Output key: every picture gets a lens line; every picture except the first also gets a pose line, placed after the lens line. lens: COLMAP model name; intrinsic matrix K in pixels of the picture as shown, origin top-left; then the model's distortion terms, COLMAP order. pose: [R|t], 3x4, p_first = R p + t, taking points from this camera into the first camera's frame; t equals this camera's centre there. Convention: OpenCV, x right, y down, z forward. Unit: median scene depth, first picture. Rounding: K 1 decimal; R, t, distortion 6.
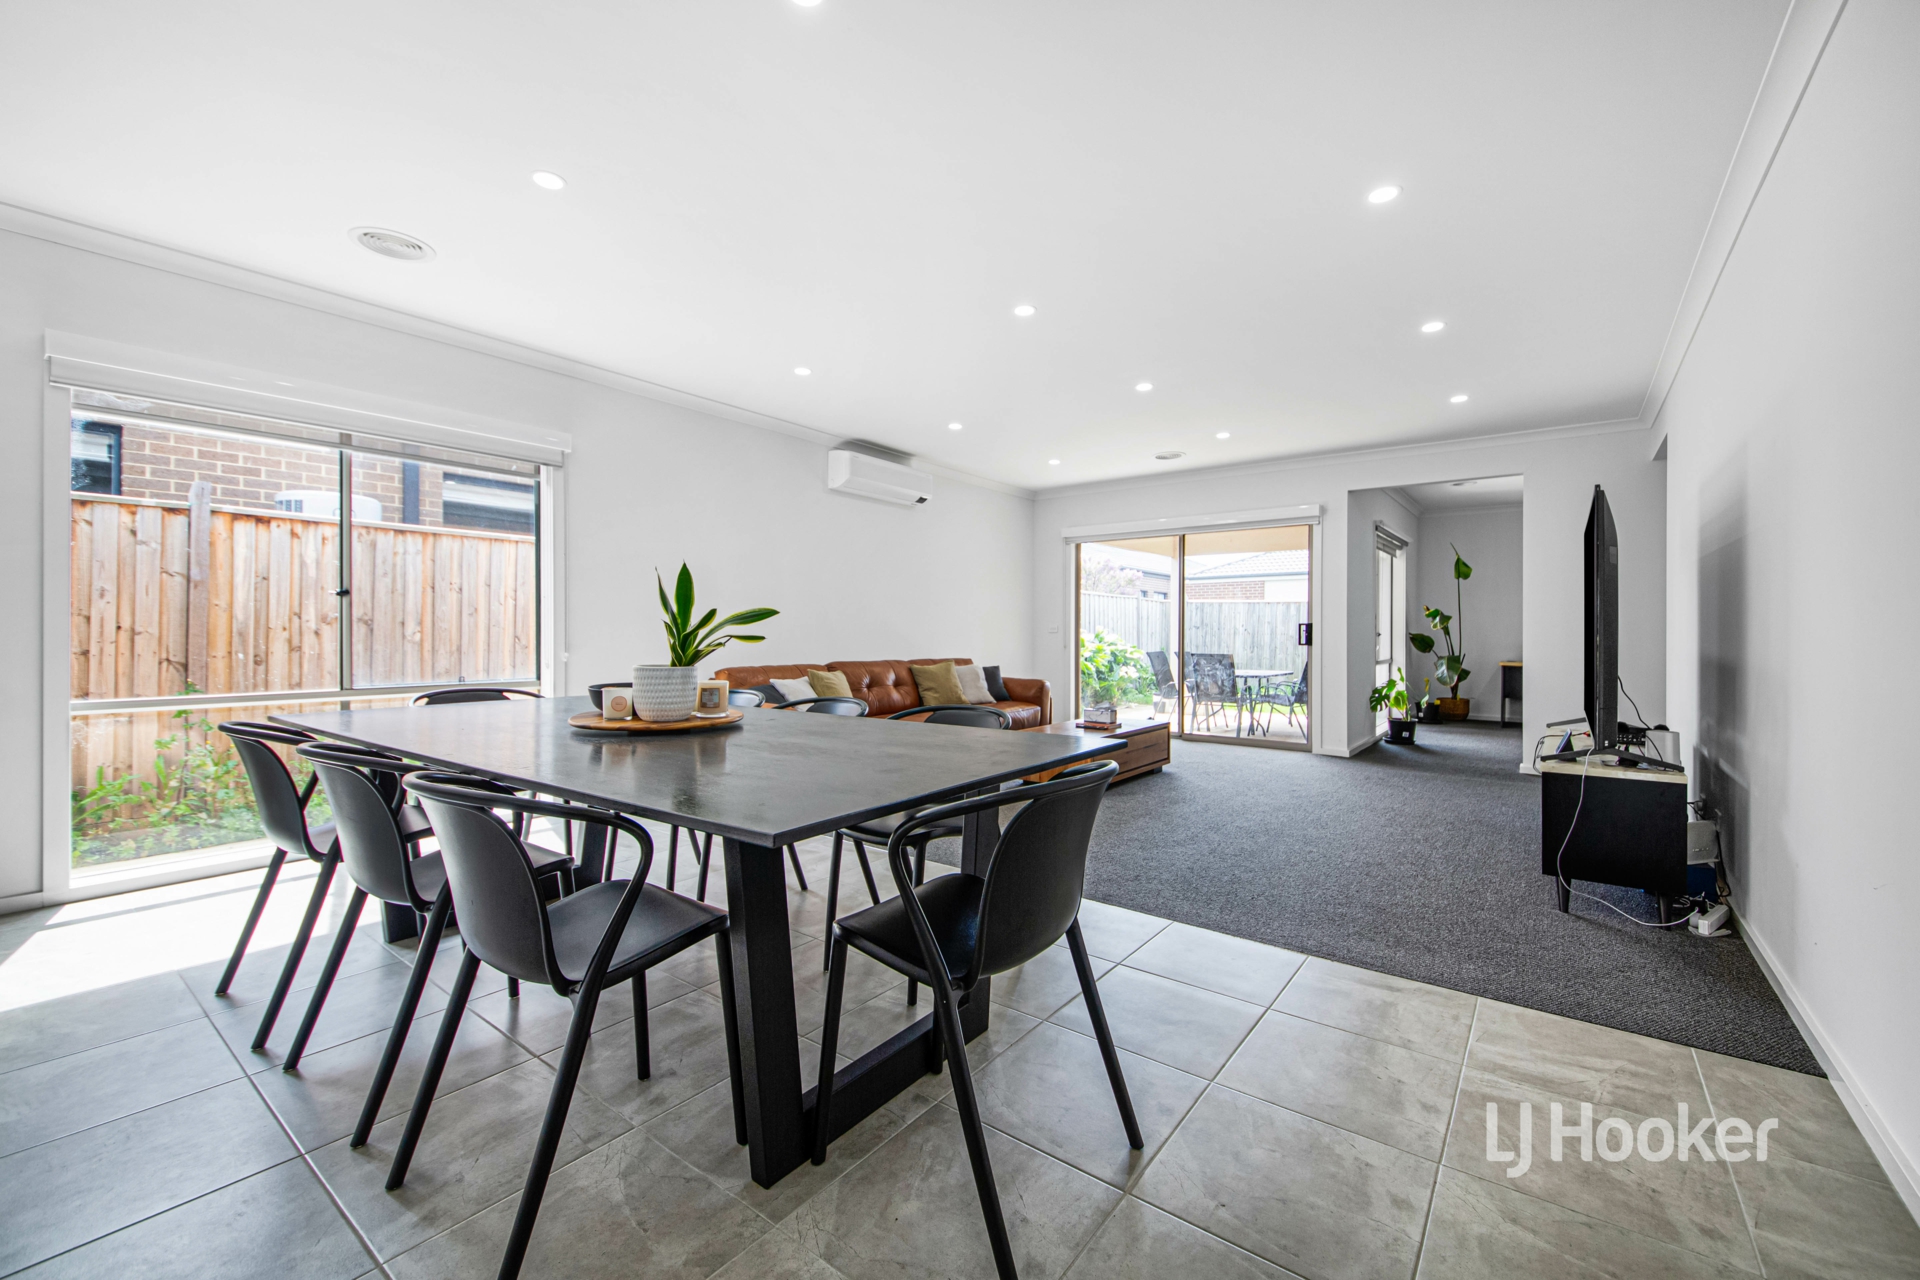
lens RADIAL K [[770.5, 0, 960.0], [0, 770.5, 640.0], [0, 0, 1]] dist [0.001481, 0.000028]
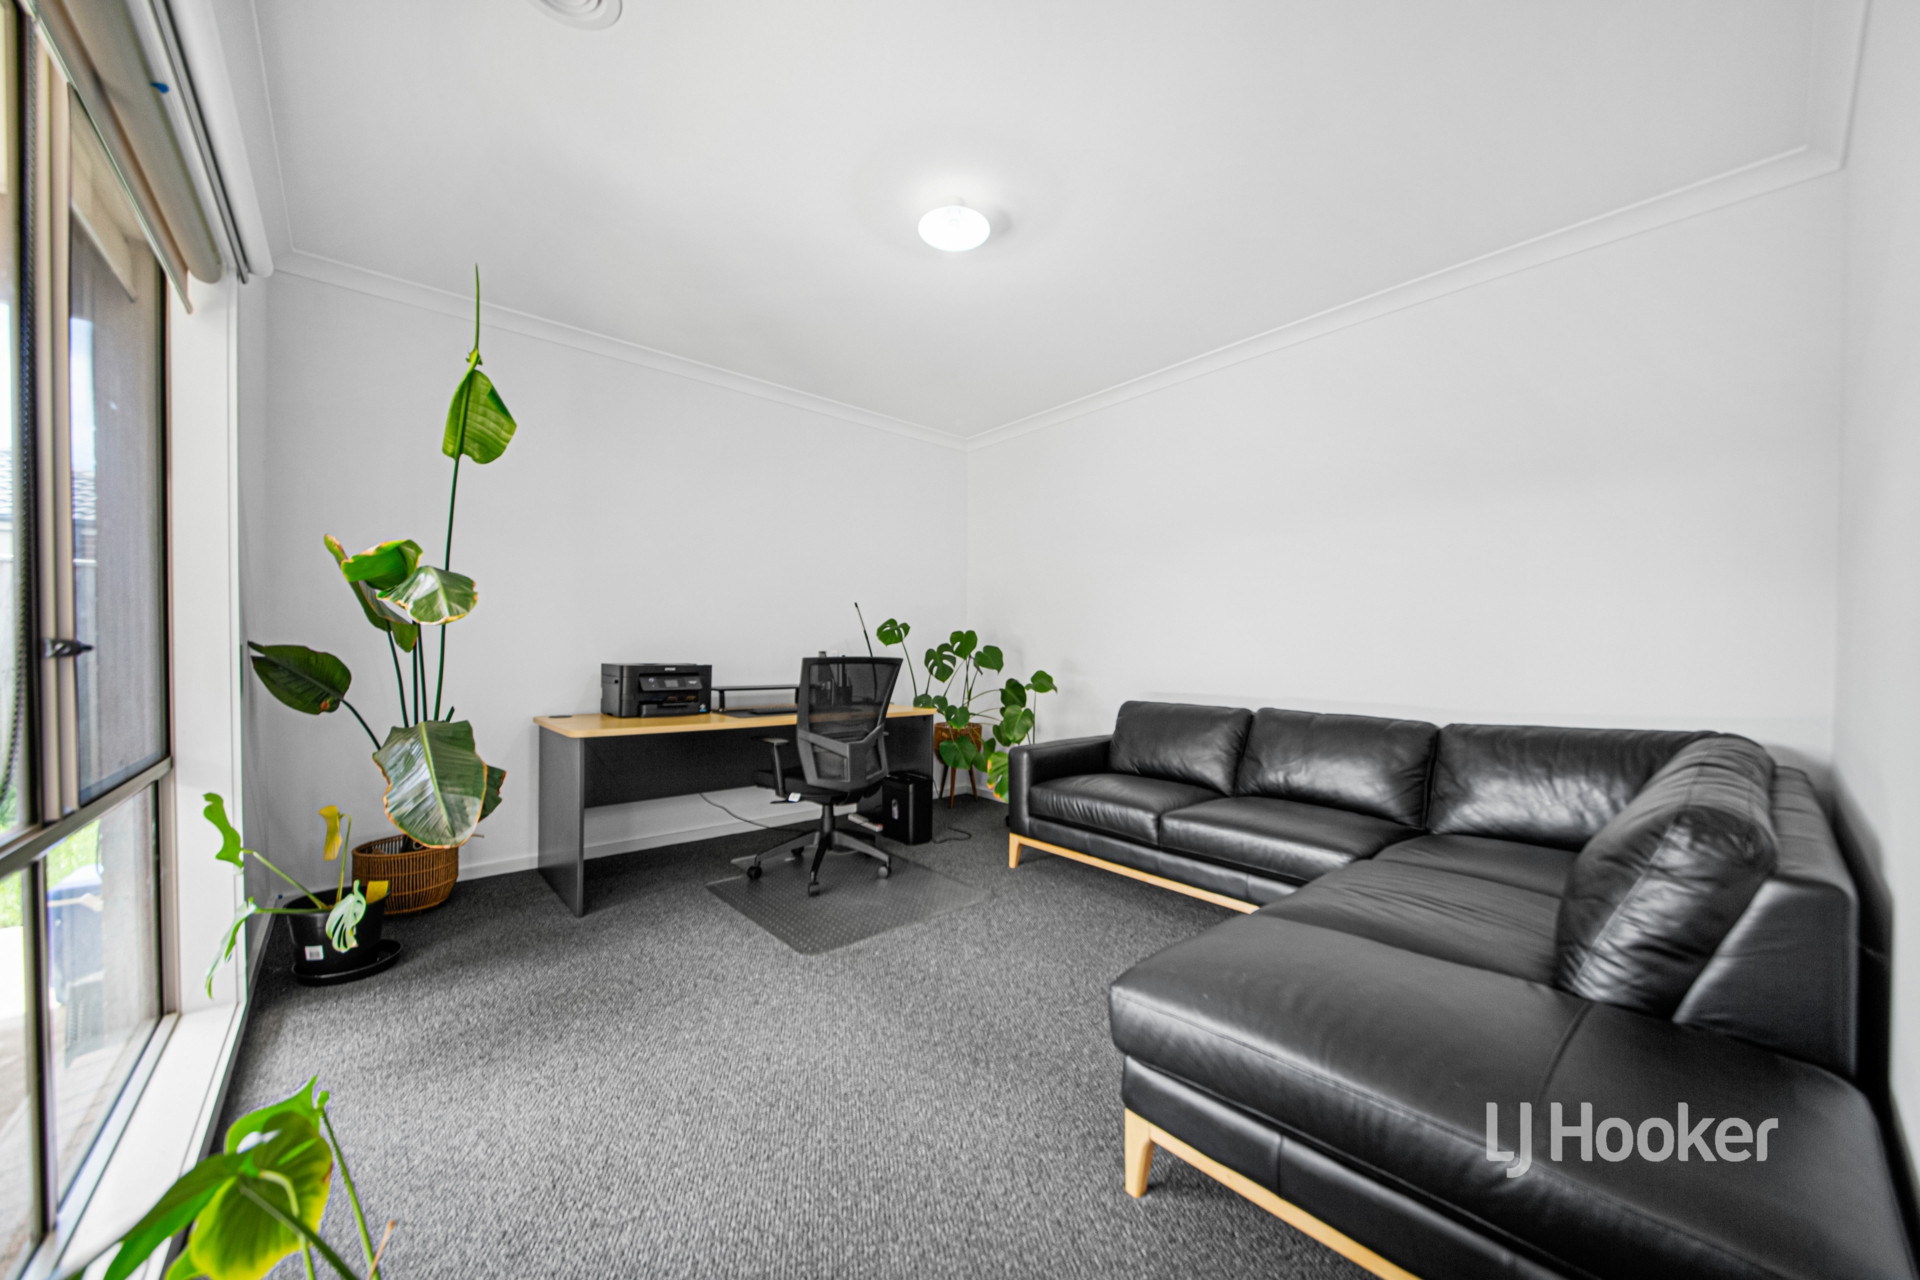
lens RADIAL K [[717.5, 0, 960.0], [0, 717.5, 640.0], [0, 0, 1]] dist [-0.000057, -0.000005]
pose [[0.194626, -0.009416, 0.980832, 0.230502], [0.009436, 0.999926, 0.007727, -0.005617], [-0.980832, 0.007752, 0.194700, 0.421339]]
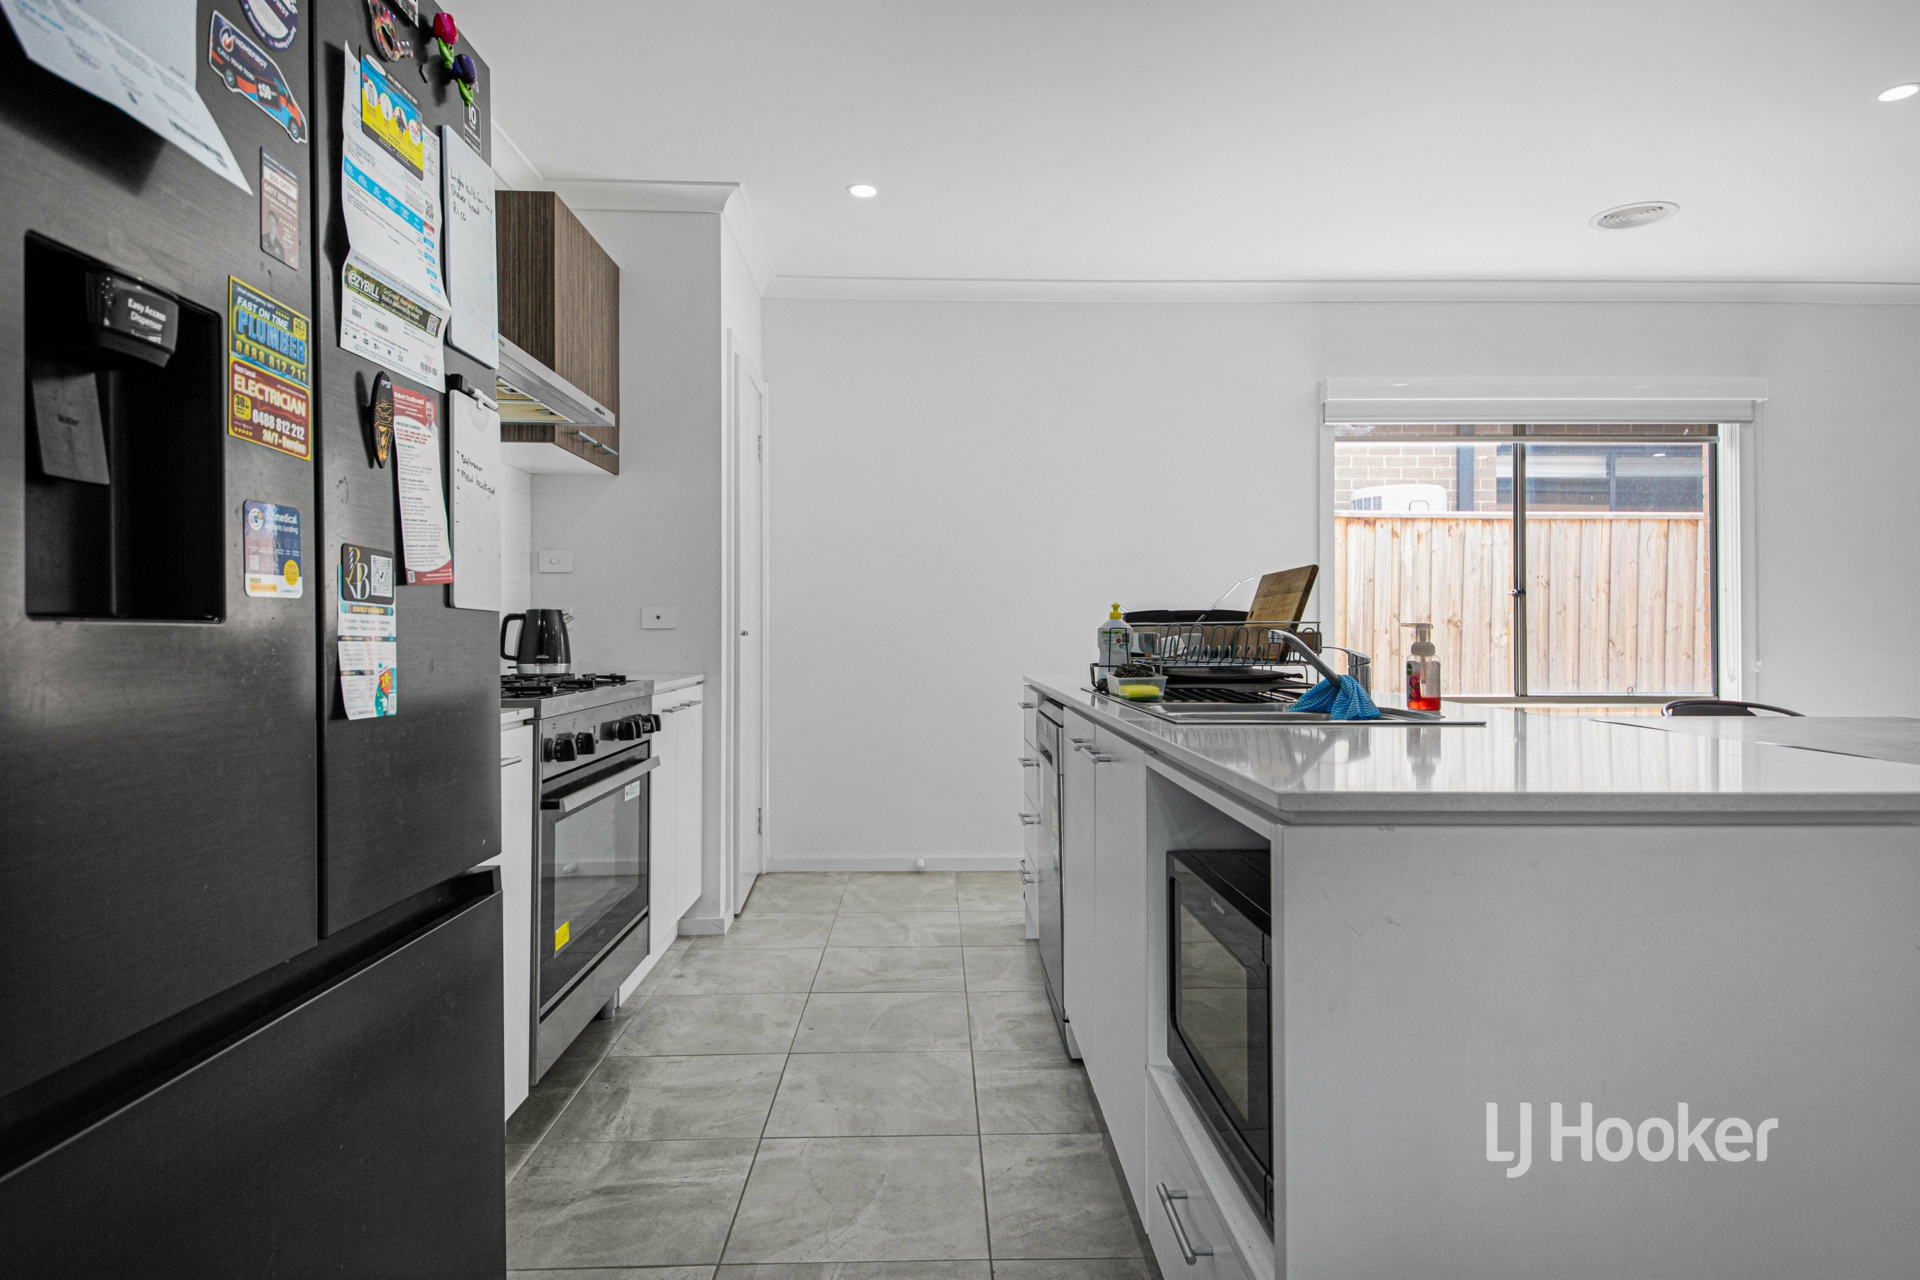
lens RADIAL K [[1100.5, 0, 960.0], [0, 1100.5, 640.0], [0, 0, 1]] dist [-0.002747, -0.000814]
pose [[0.624548, 0.000437, -0.780986, -0.136058], [-0.003962, 0.999989, -0.002609, 0.001515], [0.780976, 0.004724, 0.624543, -0.287042]]
